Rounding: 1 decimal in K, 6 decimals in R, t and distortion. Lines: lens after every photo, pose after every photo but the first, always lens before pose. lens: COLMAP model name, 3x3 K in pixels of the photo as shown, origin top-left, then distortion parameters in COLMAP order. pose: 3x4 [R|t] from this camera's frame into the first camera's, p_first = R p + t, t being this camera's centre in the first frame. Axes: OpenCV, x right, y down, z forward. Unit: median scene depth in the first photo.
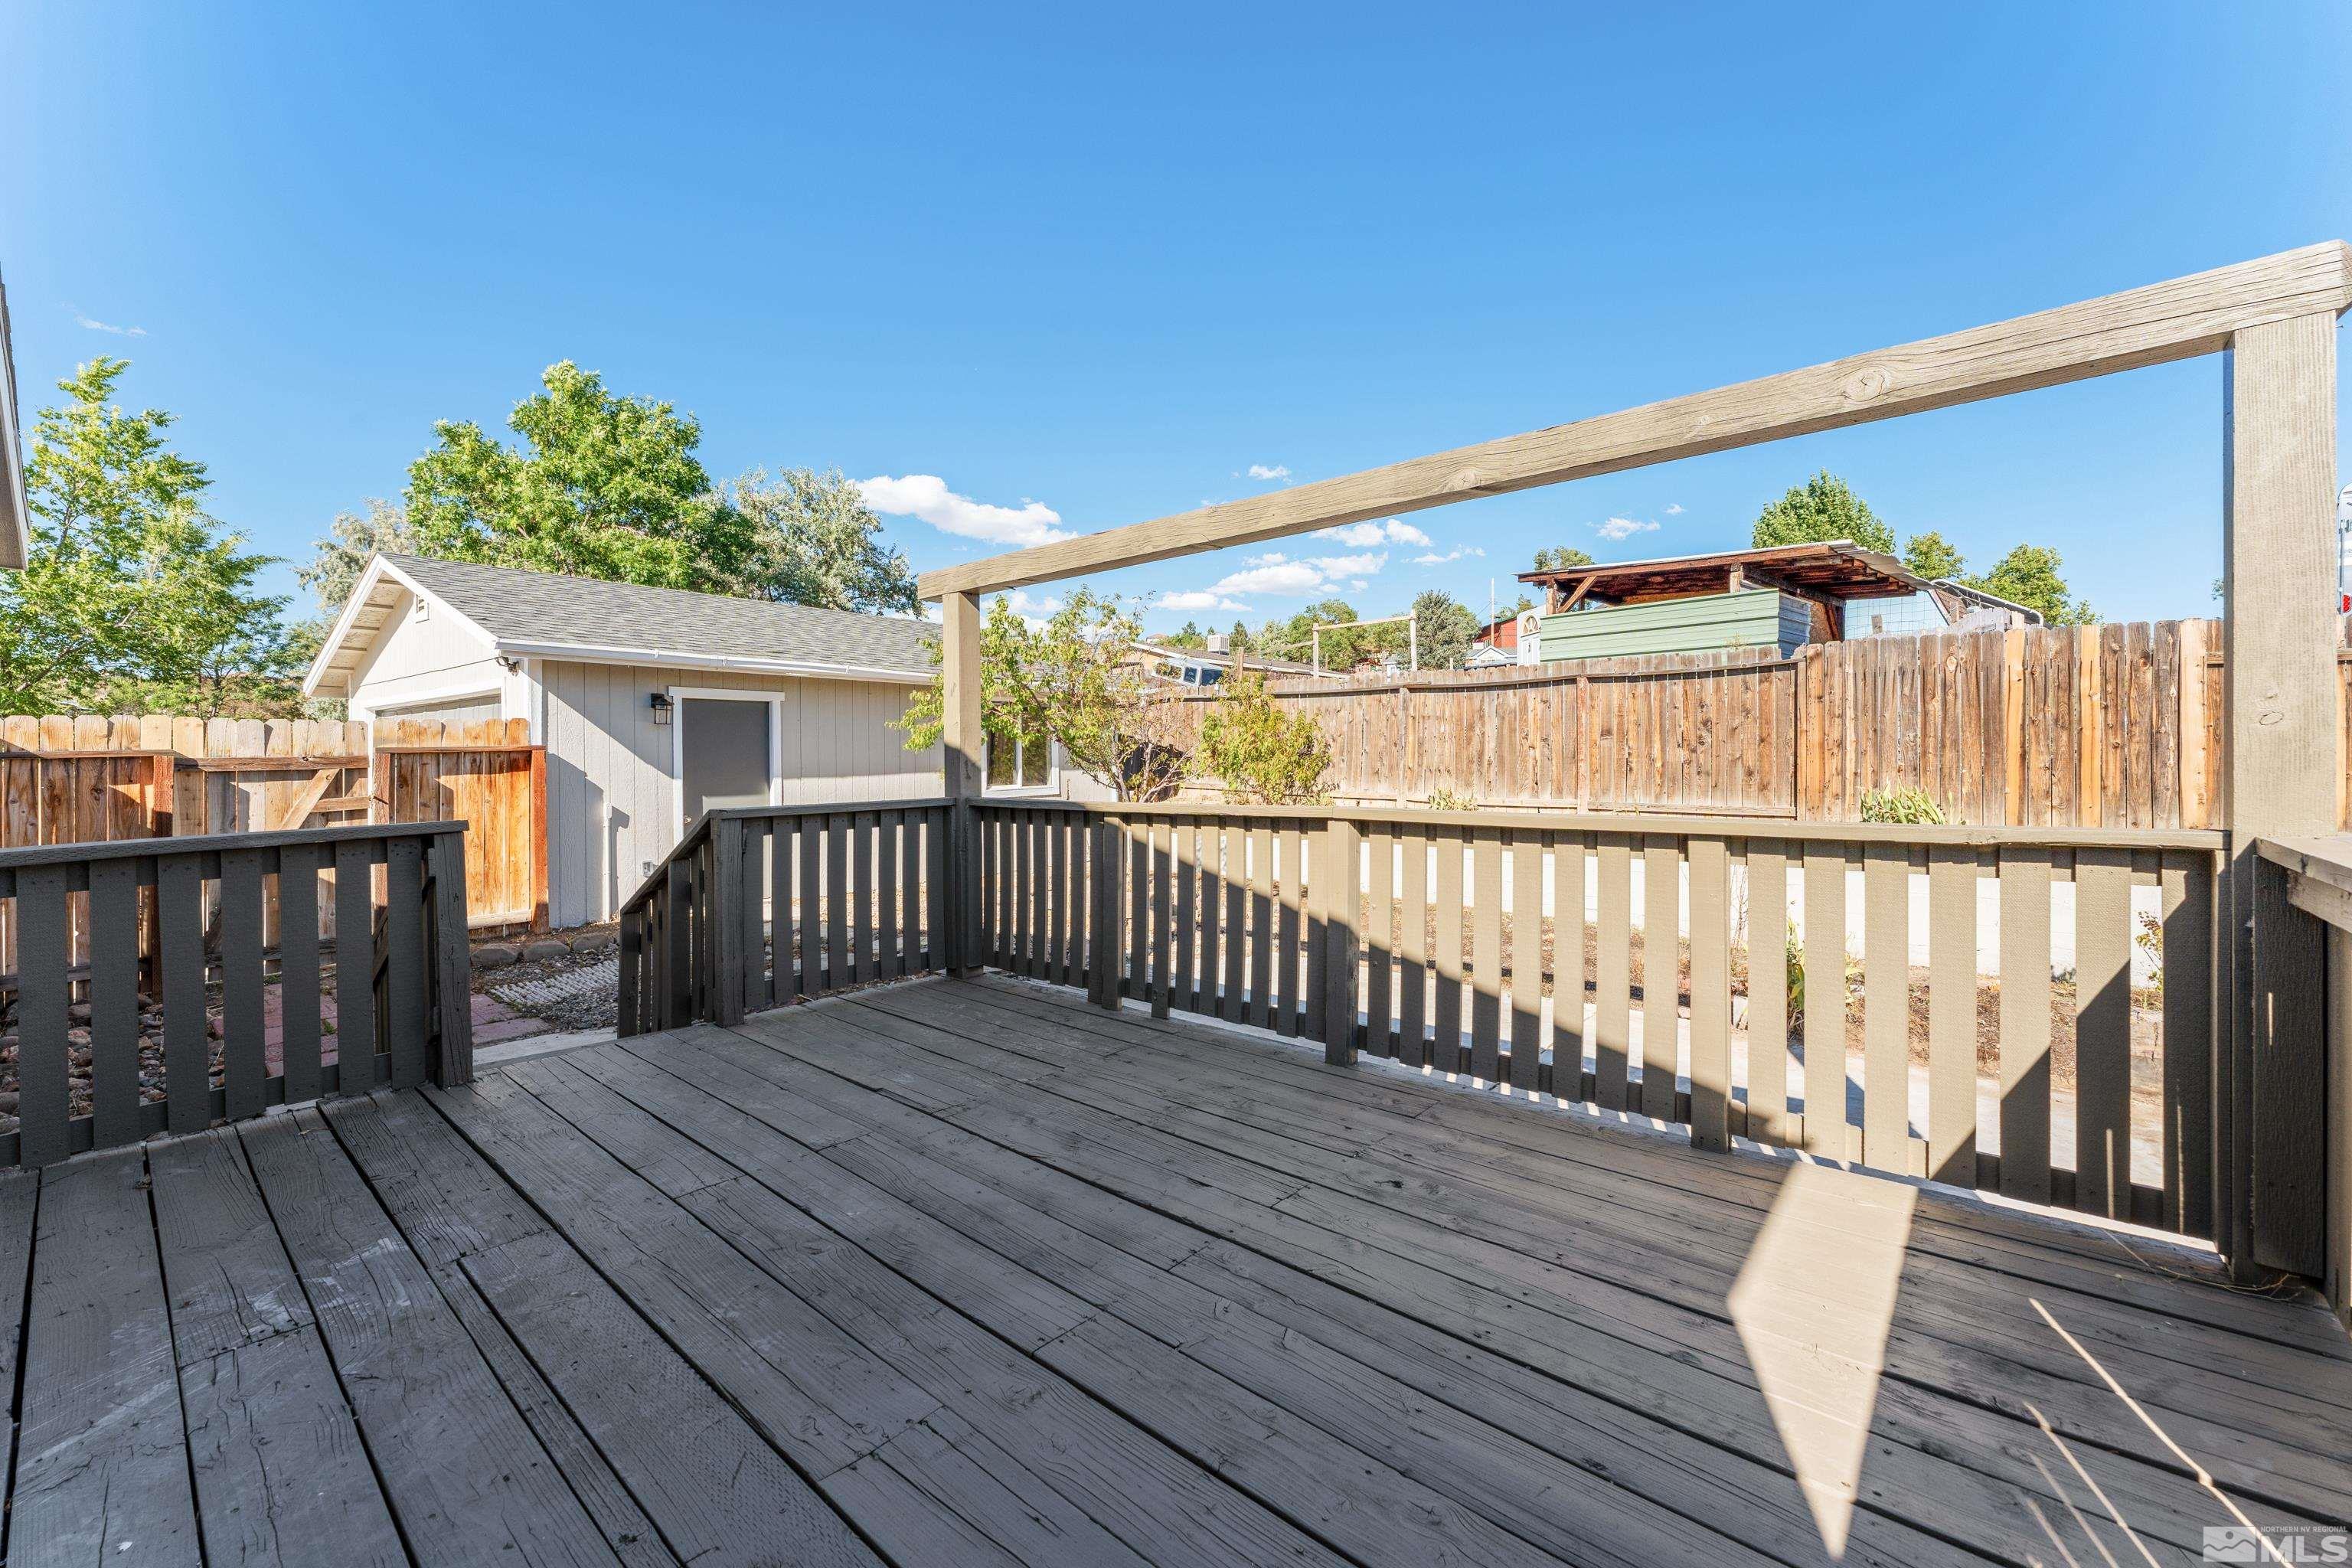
lens RADIAL K [[945.3, 0, 1168.4], [0, 945.3, 766.5], [0, 0, 1]] dist [-0.000064, 0.000079]
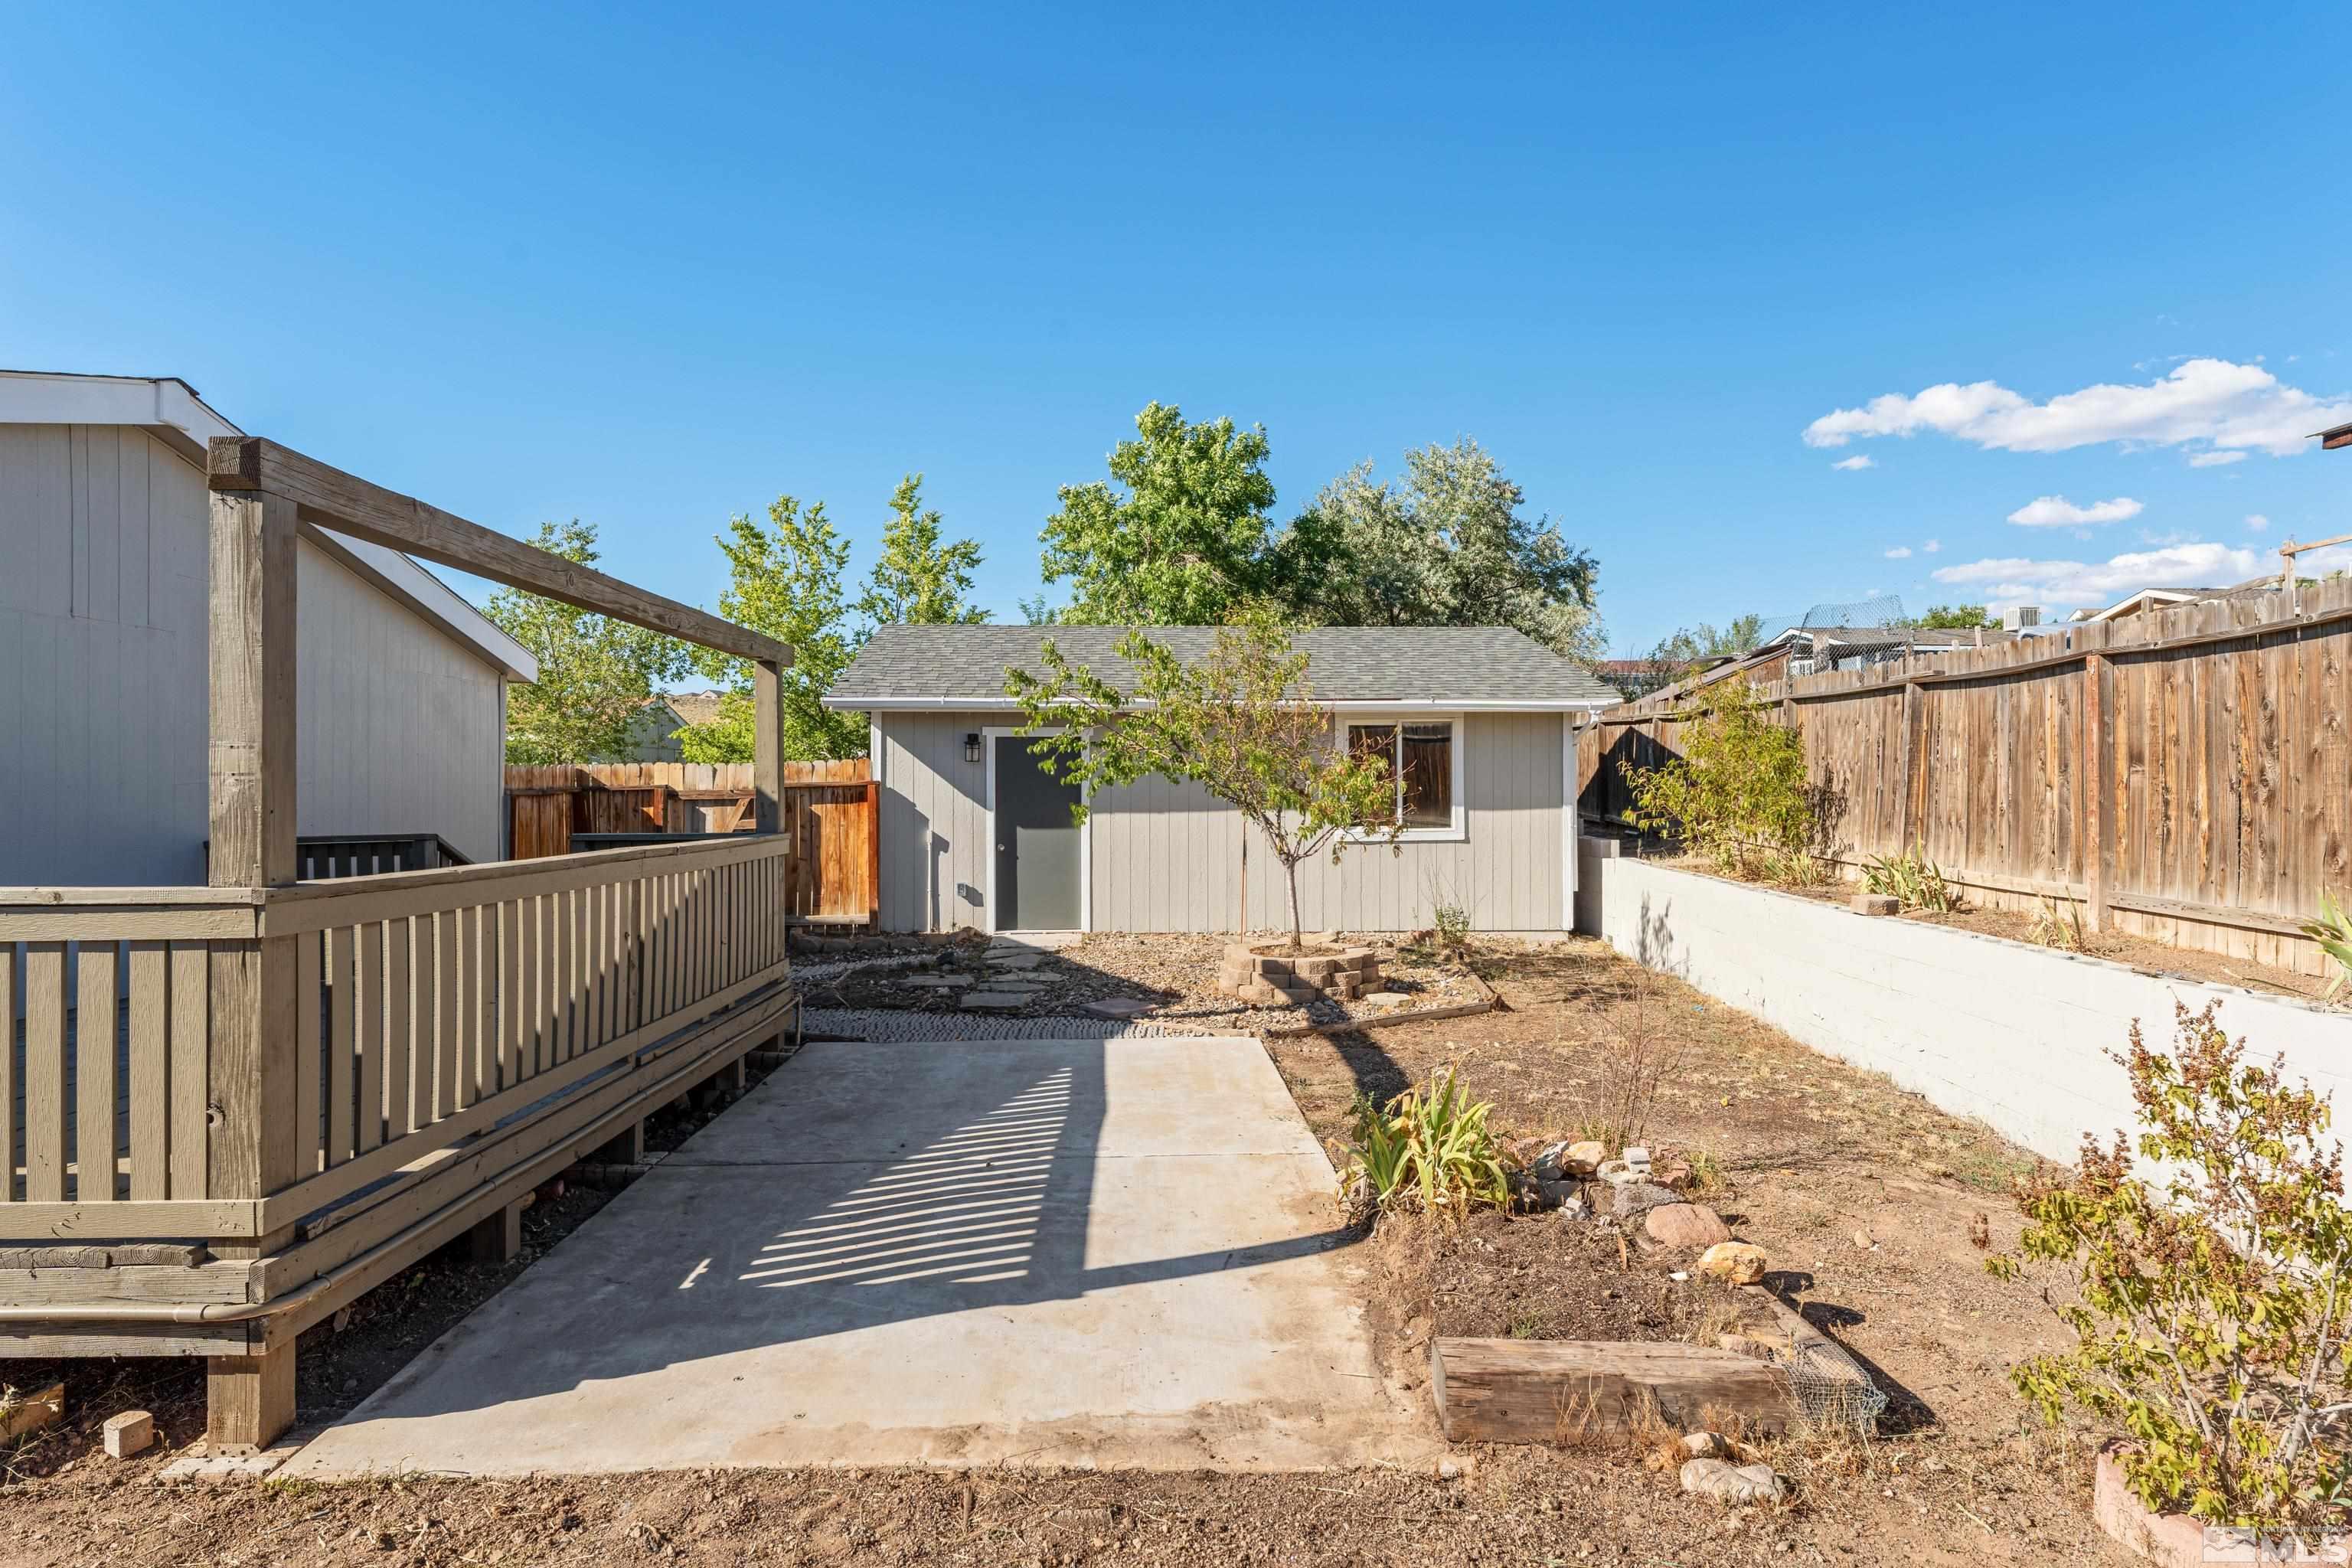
lens RADIAL K [[1269.6, 0, 1173.4], [0, 1269.6, 788.0], [0, 0, 1]] dist [-0.000204, -0.001820]
pose [[0.668224, 0.007964, -0.743917, 0.818280], [-0.011957, 0.999929, -0.000036, -0.018134], [0.743864, 0.008919, 0.668272, 0.191109]]
